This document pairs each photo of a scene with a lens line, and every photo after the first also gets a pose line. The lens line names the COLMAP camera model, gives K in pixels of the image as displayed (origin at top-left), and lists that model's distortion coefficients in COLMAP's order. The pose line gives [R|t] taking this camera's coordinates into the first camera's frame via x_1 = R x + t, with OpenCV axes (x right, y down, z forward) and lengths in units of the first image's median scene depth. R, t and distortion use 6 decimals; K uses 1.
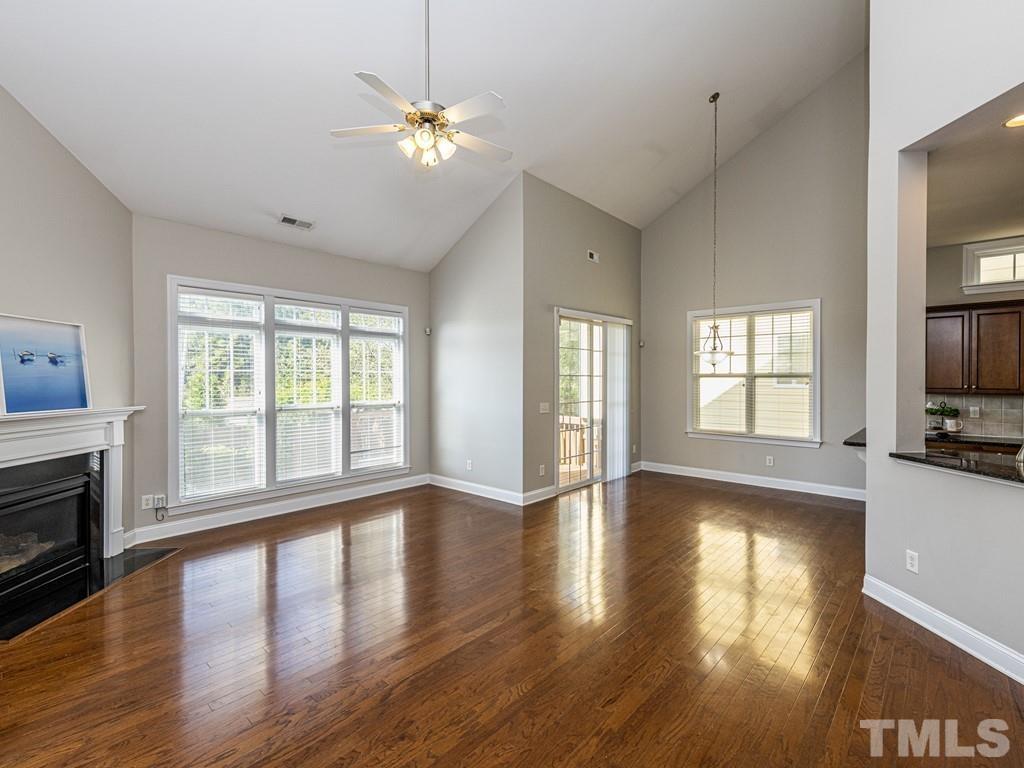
lens RADIAL K [[481.9, 0, 512.0], [0, 481.9, 384.0], [0, 0, 1]] dist [0.004174, 0.000189]
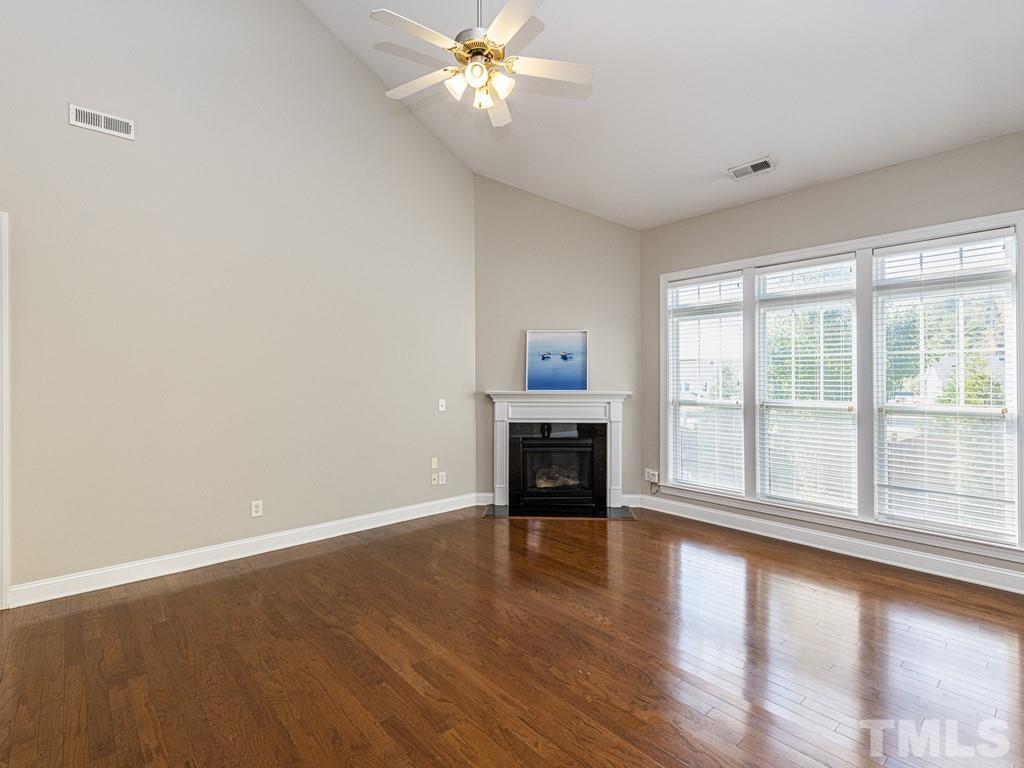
lens RADIAL K [[502.1, 0, 514.5], [0, 502.1, 383.7], [0, 0, 1]] dist [0.010573, -0.000072]
pose [[-0.116620, 0.019293, -0.992989, 0.533649], [-0.006408, 0.999776, 0.020178, 0.002783], [0.993156, 0.008717, -0.116470, 0.907901]]
